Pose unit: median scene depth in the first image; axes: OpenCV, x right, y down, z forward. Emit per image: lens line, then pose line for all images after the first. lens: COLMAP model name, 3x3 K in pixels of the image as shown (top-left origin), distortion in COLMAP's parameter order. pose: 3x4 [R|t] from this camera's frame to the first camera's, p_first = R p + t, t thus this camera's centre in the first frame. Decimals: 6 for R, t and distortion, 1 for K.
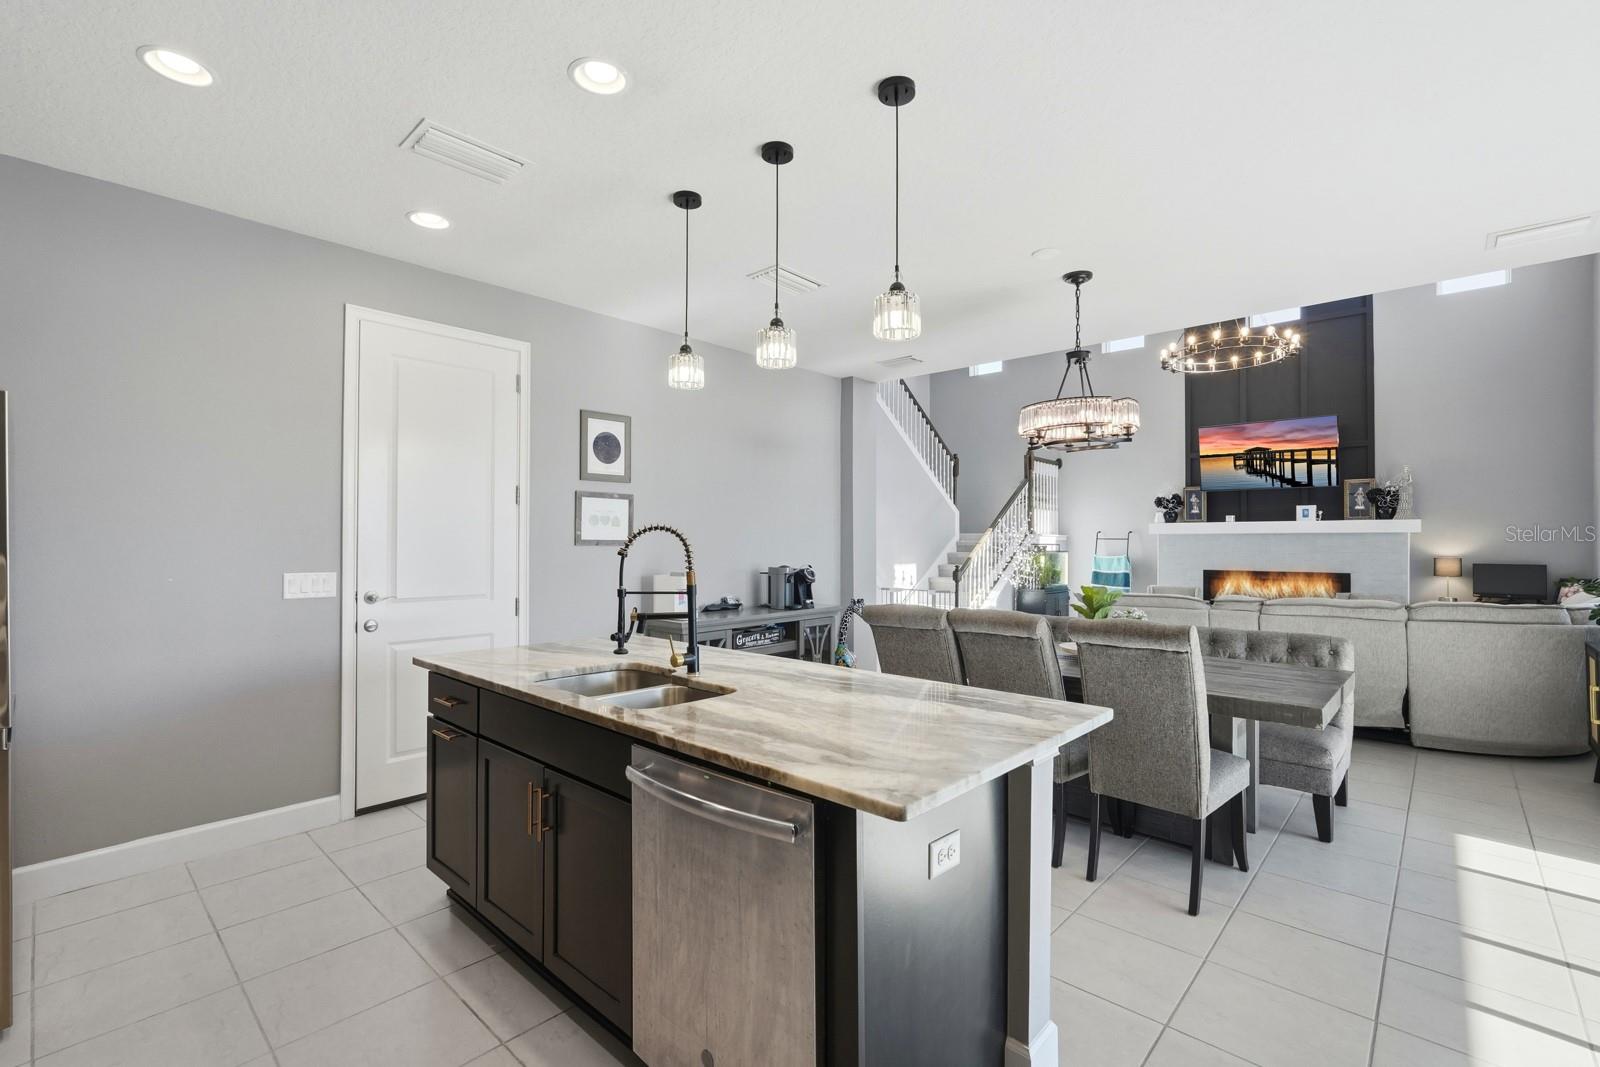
lens RADIAL K [[716.3, 0, 799.9], [0, 716.3, 535.0], [0, 0, 1]] dist [0.000558, 0.001191]
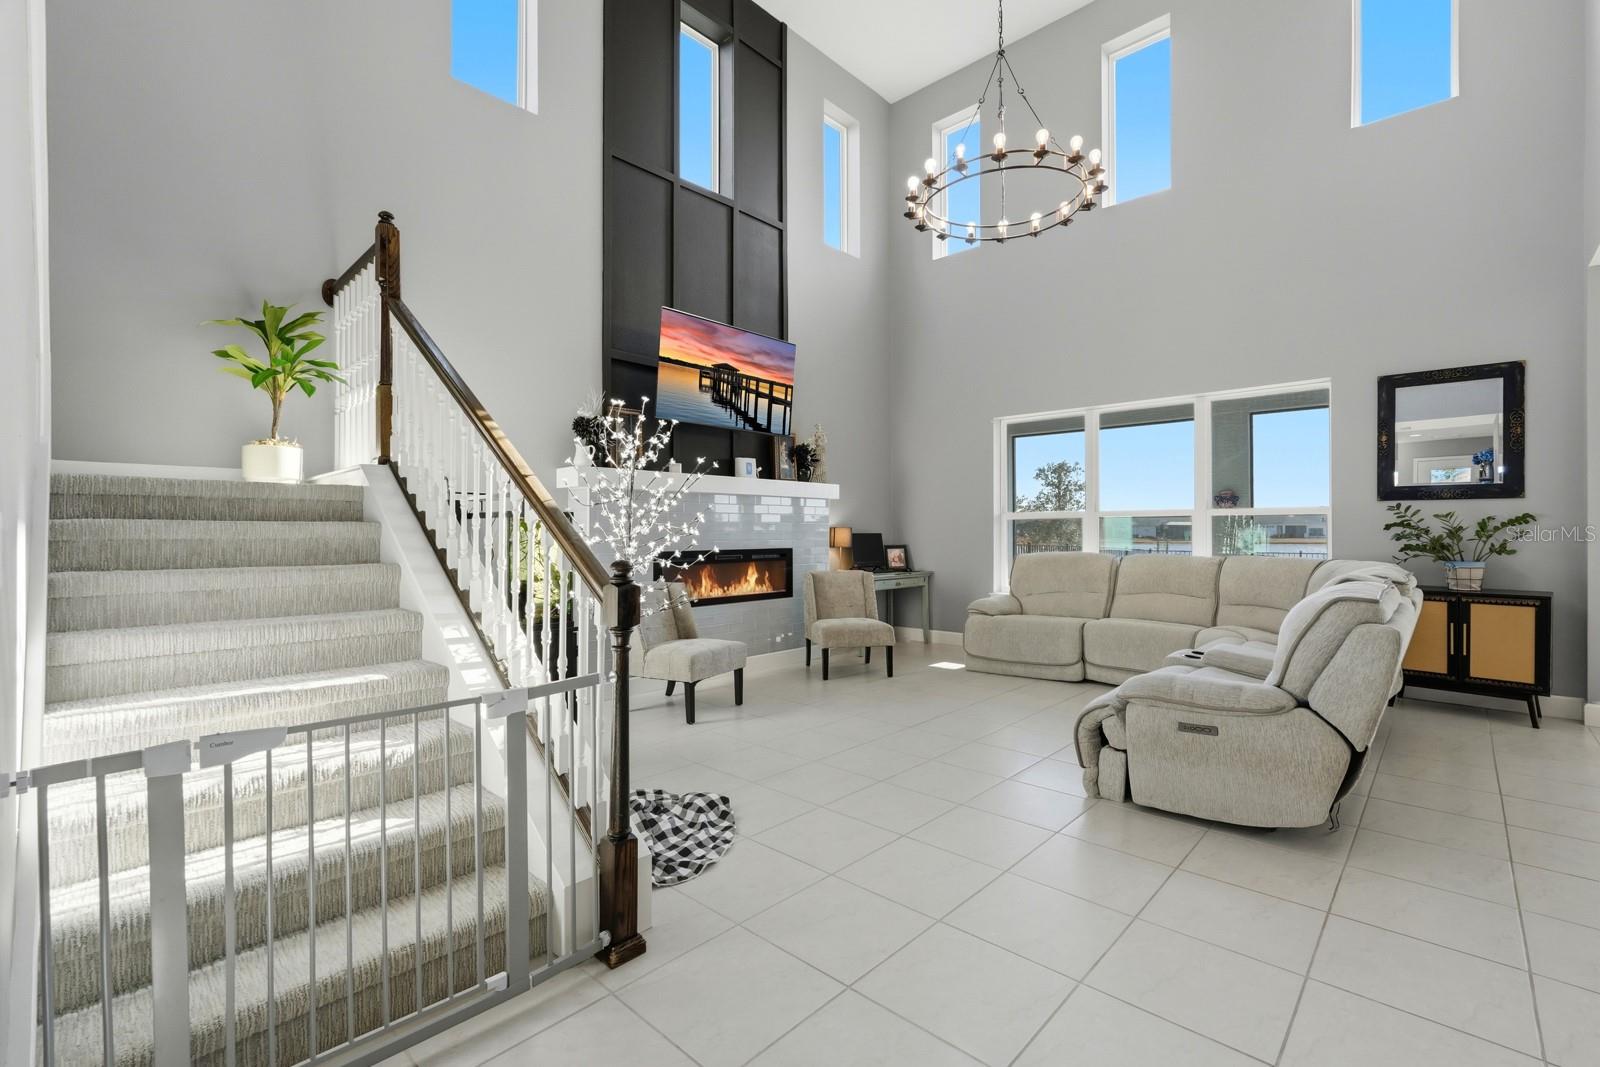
lens RADIAL K [[716.3, 0, 801.4], [0, 716.3, 528.3], [0, 0, 1]] dist [0.000558, 0.001191]
pose [[0.015522, -0.009915, 0.999830, -0.019558], [-0.019163, 0.999764, 0.010211, 0.016559], [-0.999696, -0.019318, 0.015328, 0.692937]]
